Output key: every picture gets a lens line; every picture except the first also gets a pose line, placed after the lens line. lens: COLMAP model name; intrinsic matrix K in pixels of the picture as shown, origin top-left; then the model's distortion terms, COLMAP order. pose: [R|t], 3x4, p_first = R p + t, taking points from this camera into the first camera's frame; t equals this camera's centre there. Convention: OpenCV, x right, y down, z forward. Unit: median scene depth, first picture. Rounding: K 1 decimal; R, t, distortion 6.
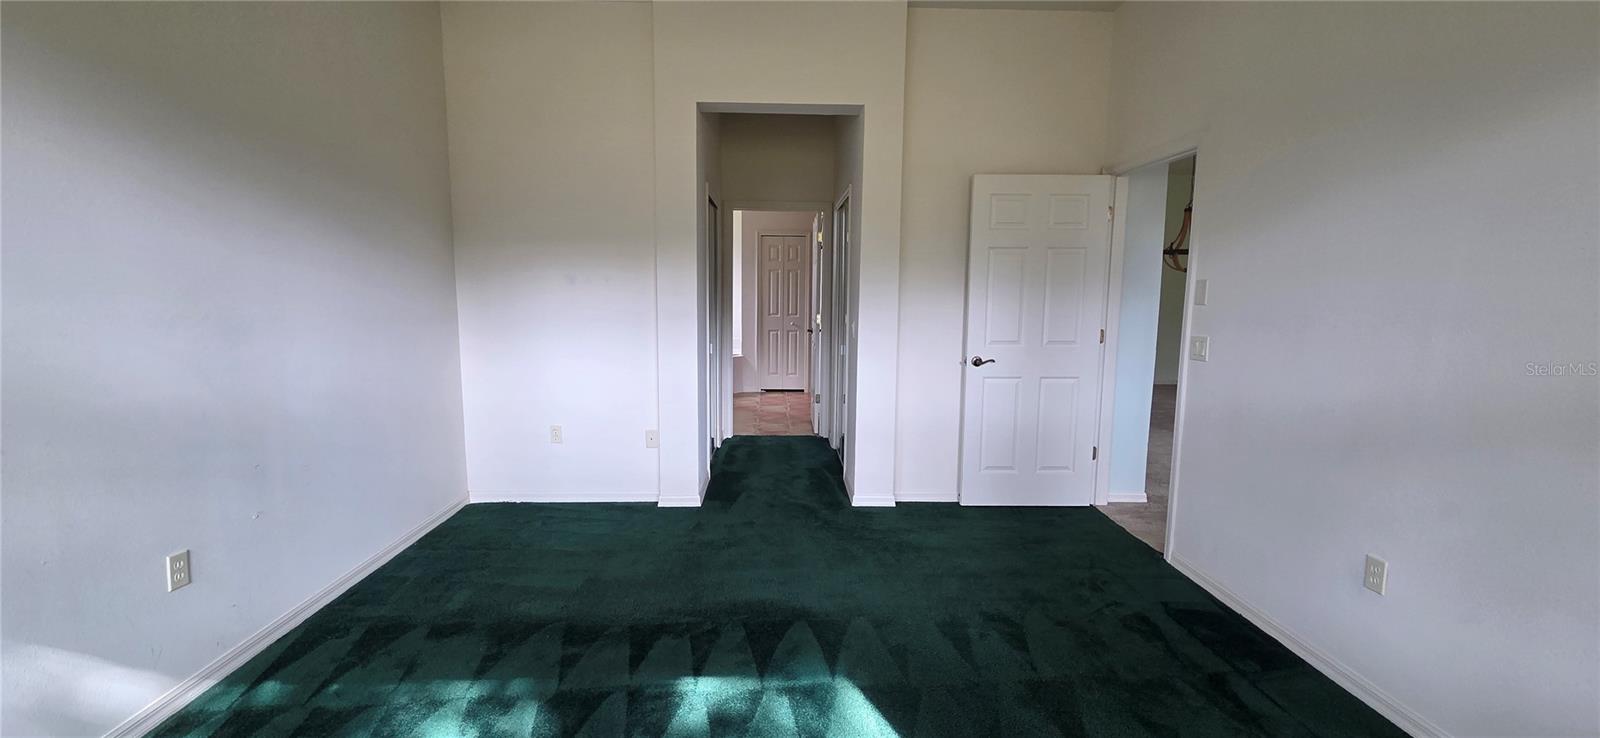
lens RADIAL K [[653.7, 0, 797.2], [0, 653.7, 370.6], [0, 0, 1]] dist [0.006256, -0.000985]
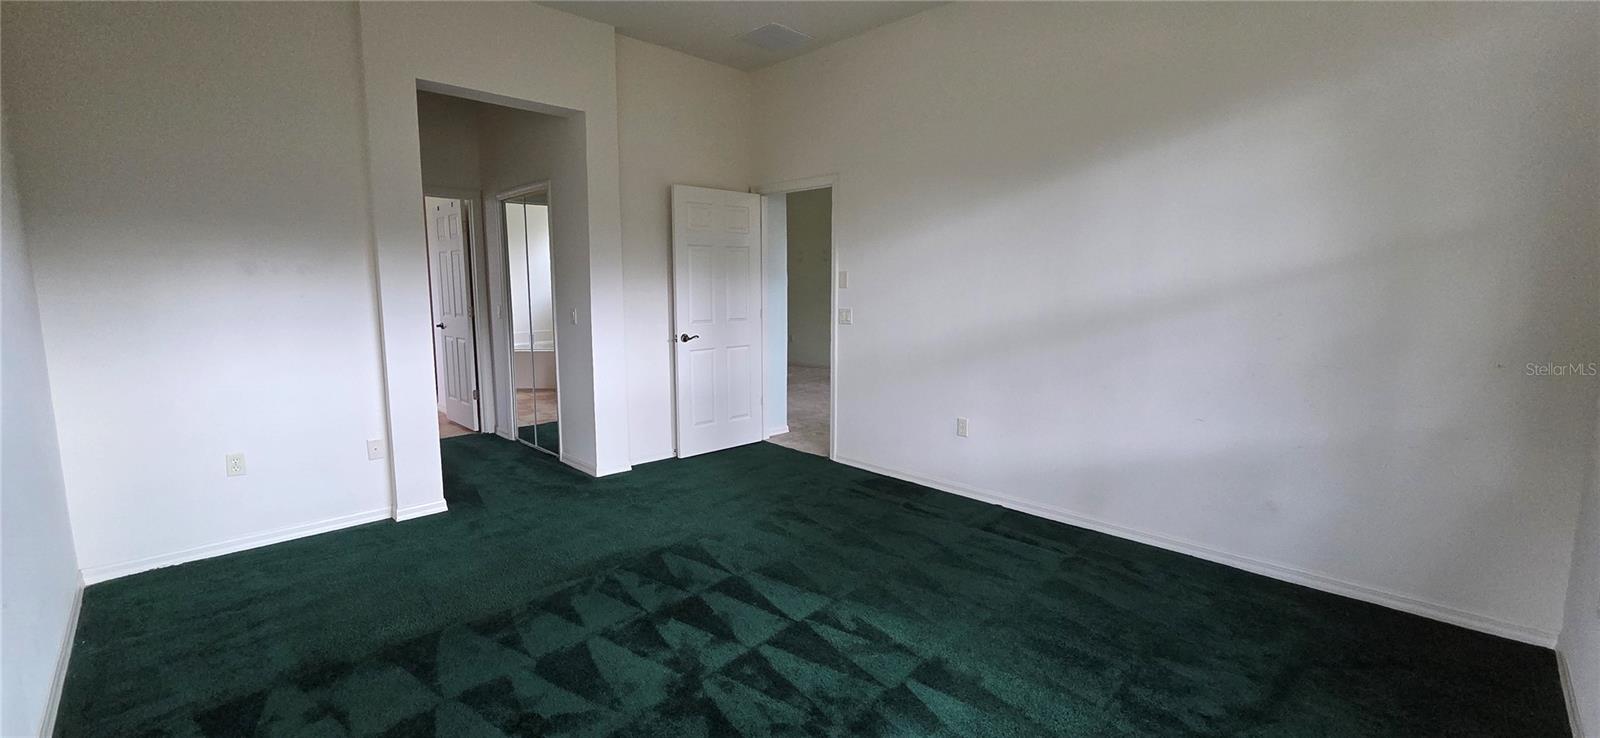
lens RADIAL K [[653.7, 0, 795.2], [0, 653.7, 365.9], [0, 0, 1]] dist [0.006256, -0.000985]
pose [[0.733046, -0.092536, 0.673855, -0.422444], [0.090475, 0.995164, 0.038236, 0.010657], [-0.674134, 0.032938, 0.737874, -0.042027]]
